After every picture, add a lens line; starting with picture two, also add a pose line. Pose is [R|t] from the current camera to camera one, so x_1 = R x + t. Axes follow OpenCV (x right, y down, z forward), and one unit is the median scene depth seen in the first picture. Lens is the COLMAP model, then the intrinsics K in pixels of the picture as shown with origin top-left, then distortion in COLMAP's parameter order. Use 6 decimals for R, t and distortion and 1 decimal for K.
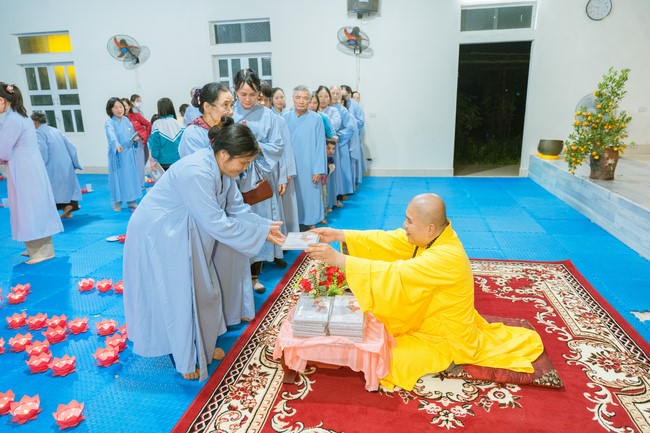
lens RADIAL K [[434.3, 0, 325.4], [0, 434.3, 214.8], [0, 0, 1]] dist [0.016284, -0.026181]
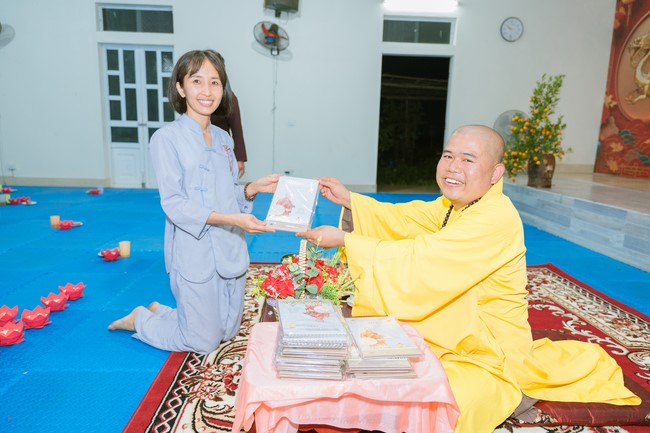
lens RADIAL K [[434.3, 0, 325.4], [0, 434.3, 214.8], [0, 0, 1]] dist [0.016284, -0.026181]
pose [[0.970849, 0.008741, 0.239533, -0.057809], [0.010629, 0.996782, -0.079456, 0.052246], [-0.239457, 0.079686, 0.967631, 0.191430]]
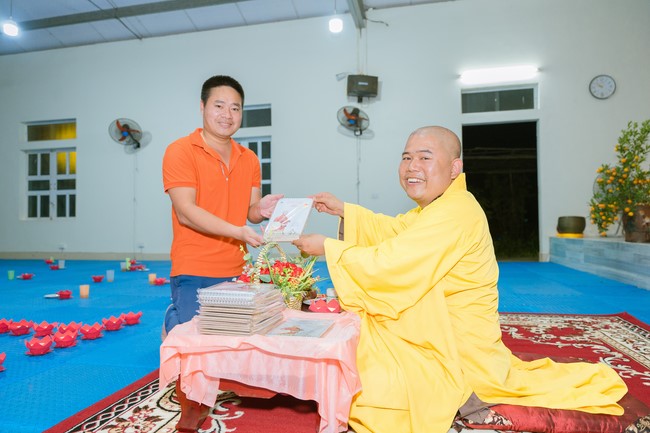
lens RADIAL K [[434.3, 0, 325.4], [0, 434.3, 214.8], [0, 0, 1]] dist [0.016284, -0.026181]
pose [[0.999532, 0.010796, -0.028632, 0.046627], [-0.018322, 0.960572, -0.277426, 0.115641], [0.024508, 0.277821, 0.960320, 0.161307]]
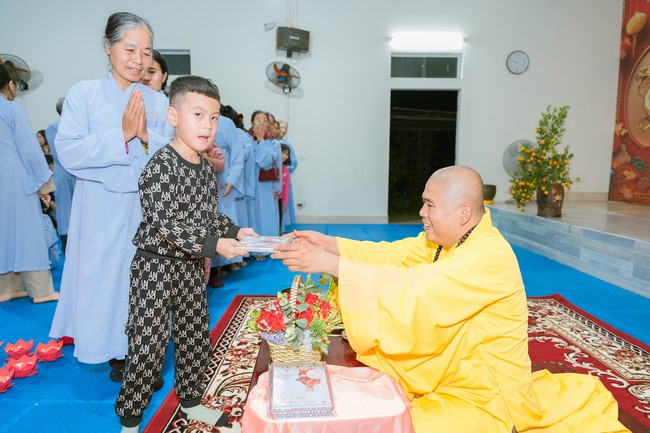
lens RADIAL K [[434.3, 0, 325.4], [0, 434.3, 214.8], [0, 0, 1]] dist [0.016284, -0.026181]
pose [[0.979773, 0.011823, 0.199762, -0.044407], [0.018520, 0.988611, -0.149348, 0.049943], [-0.199253, 0.150027, 0.968396, 0.171103]]
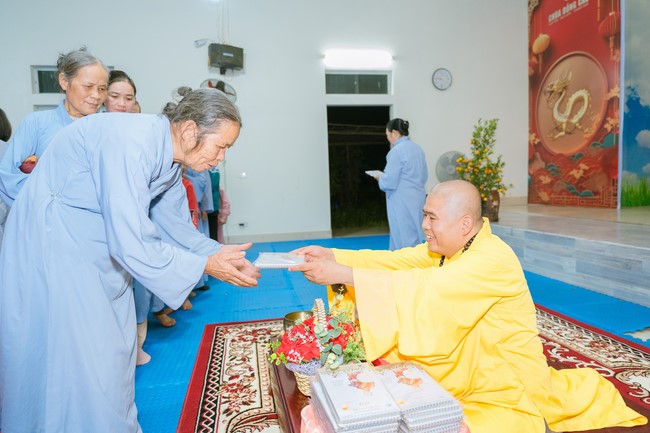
lens RADIAL K [[434.3, 0, 325.4], [0, 434.3, 214.8], [0, 0, 1]] dist [0.016284, -0.026181]
pose [[0.929749, -0.034826, 0.366542, -0.102590], [0.105337, 0.979065, -0.174170, 0.042138], [-0.352803, 0.200545, 0.913954, 0.198934]]
